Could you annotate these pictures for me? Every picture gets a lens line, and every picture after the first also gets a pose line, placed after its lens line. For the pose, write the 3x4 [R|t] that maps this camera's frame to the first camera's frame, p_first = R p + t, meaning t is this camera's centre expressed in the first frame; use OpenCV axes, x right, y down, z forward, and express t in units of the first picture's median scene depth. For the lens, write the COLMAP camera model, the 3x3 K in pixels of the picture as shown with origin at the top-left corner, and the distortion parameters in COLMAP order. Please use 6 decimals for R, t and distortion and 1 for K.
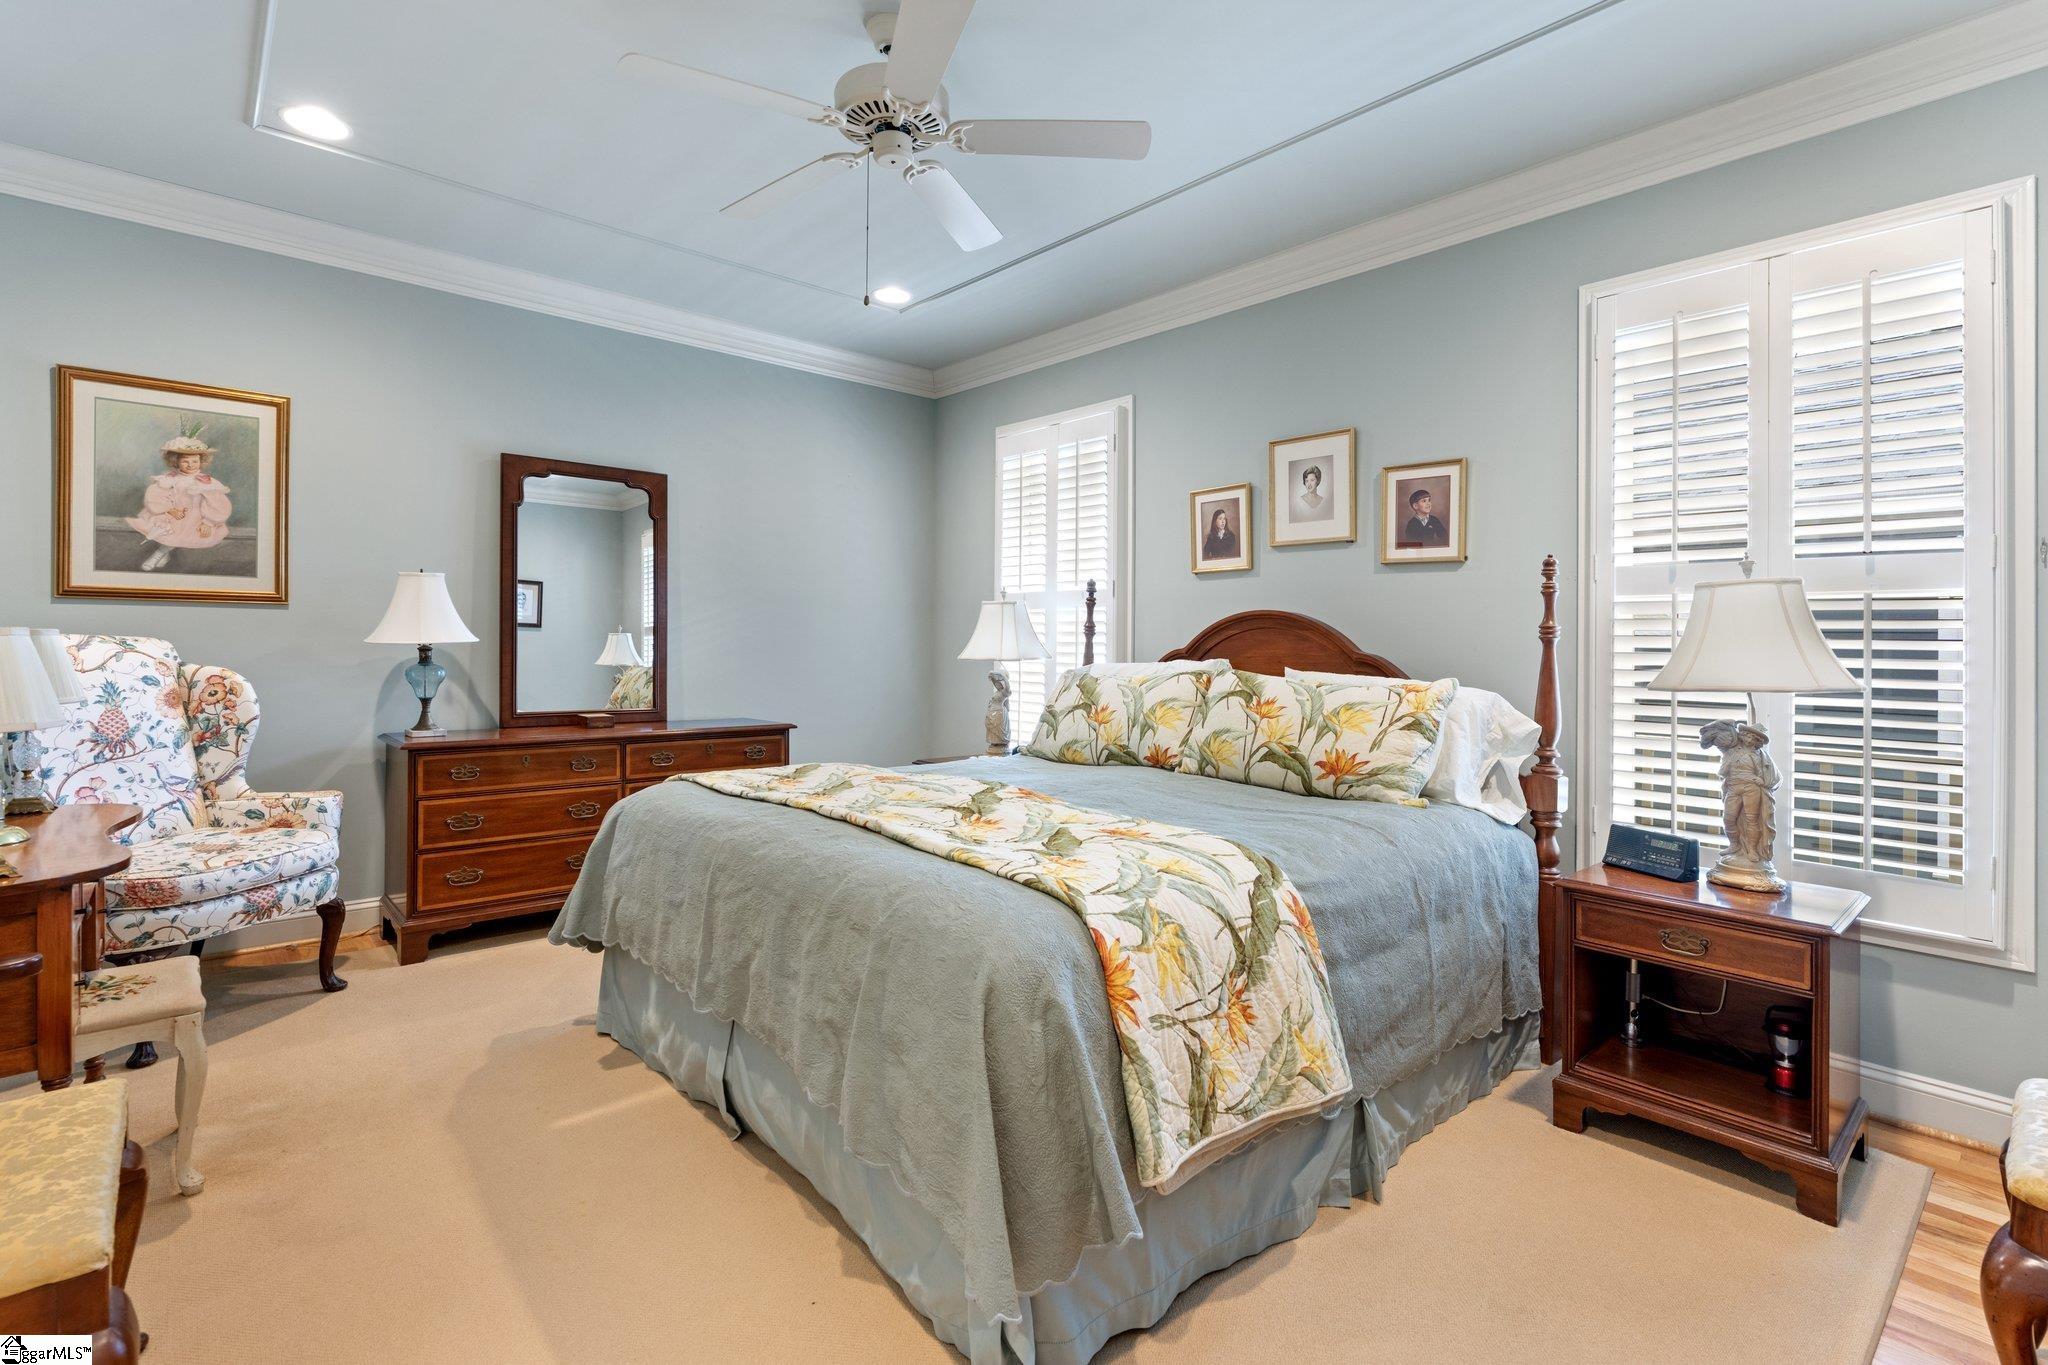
lens RADIAL K [[950.9, 0, 1012.5], [0, 950.9, 648.2], [0, 0, 1]] dist [-0.005203, 0.000521]
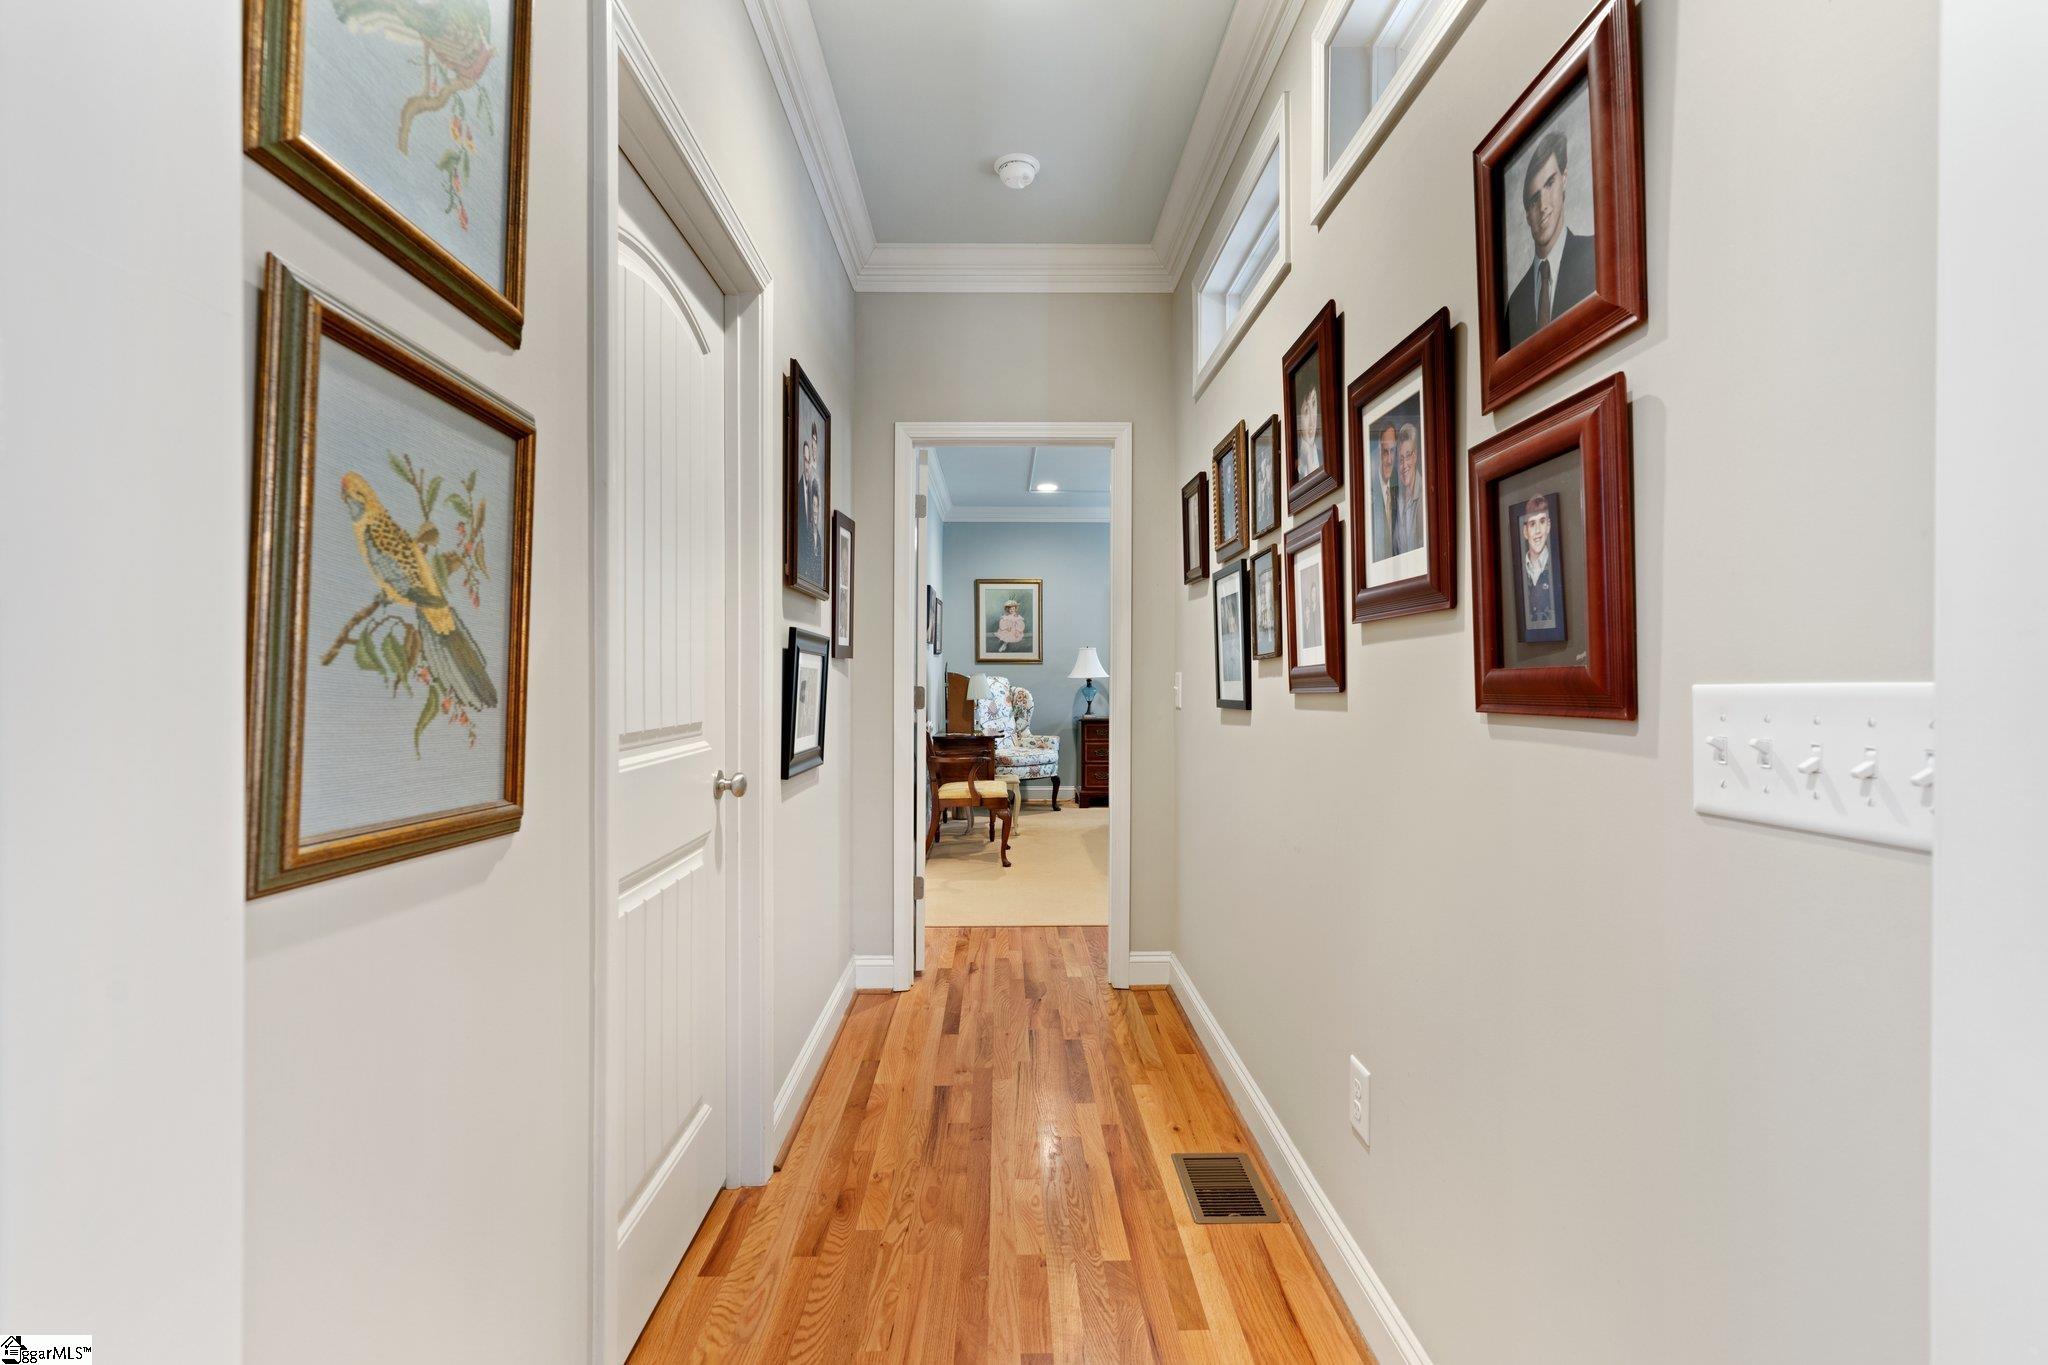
lens RADIAL K [[950.9, 0, 1026.6], [0, 950.9, 680.7], [0, 0, 1]] dist [-0.005203, 0.000521]
pose [[0.774142, -0.009402, -0.632942, 0.849107], [0.007874, 0.999955, -0.005223, 0.014155], [0.632962, -0.000940, 0.774182, -1.040434]]
